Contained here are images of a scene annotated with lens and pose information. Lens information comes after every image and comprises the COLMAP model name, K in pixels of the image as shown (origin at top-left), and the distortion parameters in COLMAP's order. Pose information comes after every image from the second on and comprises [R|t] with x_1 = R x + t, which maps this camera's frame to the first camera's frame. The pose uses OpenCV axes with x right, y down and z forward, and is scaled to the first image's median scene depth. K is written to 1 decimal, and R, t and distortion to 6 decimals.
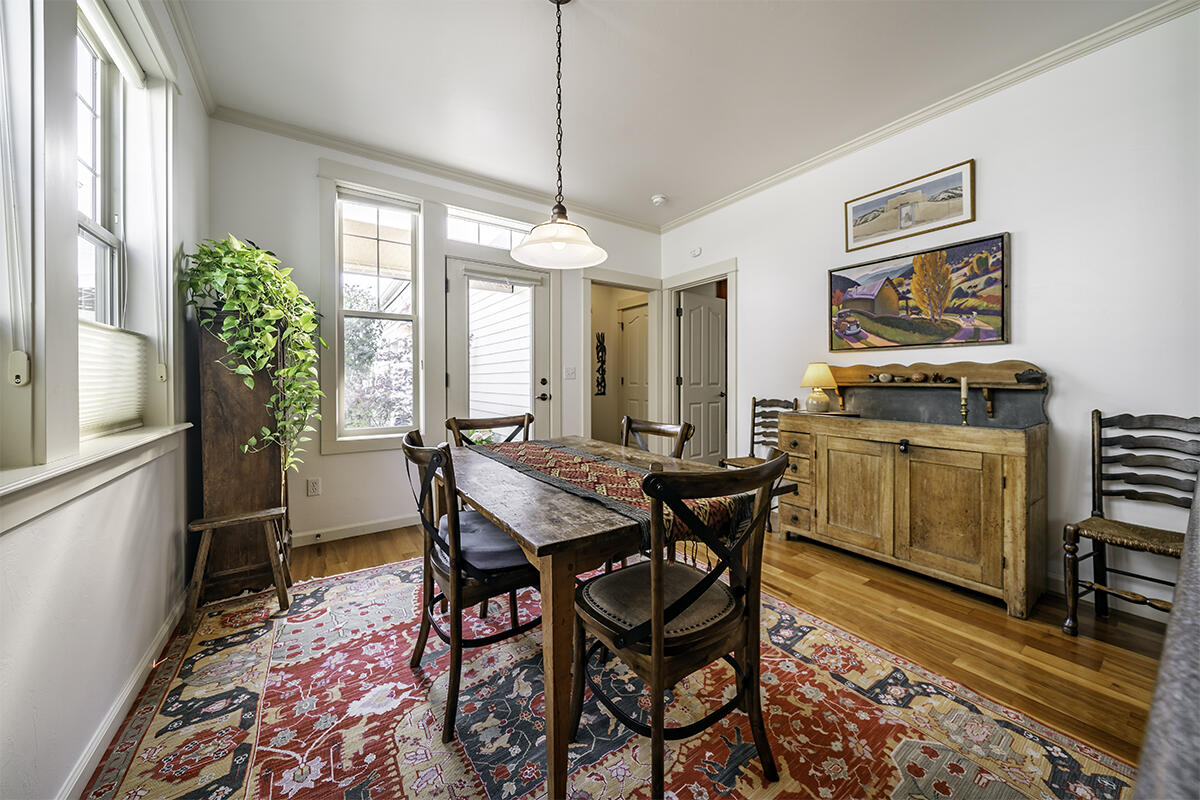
lens RADIAL K [[421.2, 0, 605.2], [0, 421.2, 381.2], [0, 0, 1]] dist [-0.000462, -0.000626]
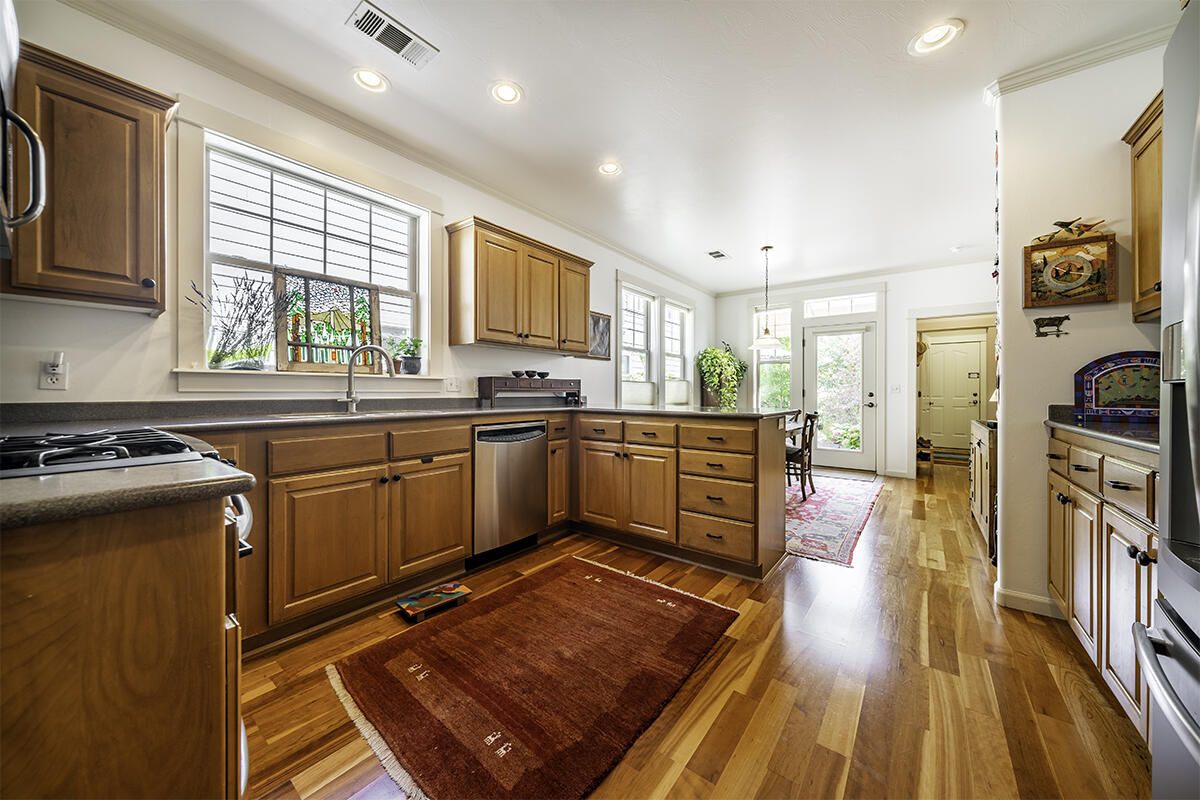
lens RADIAL K [[432.4, 0, 589.8], [0, 432.4, 396.9], [0, 0, 1]] dist [-0.001117, -0.000059]
pose [[0.296997, 0.012414, -0.954798, 3.261645], [-0.003418, 0.999923, 0.011938, -0.019930], [0.954872, -0.000282, 0.297016, -1.316307]]
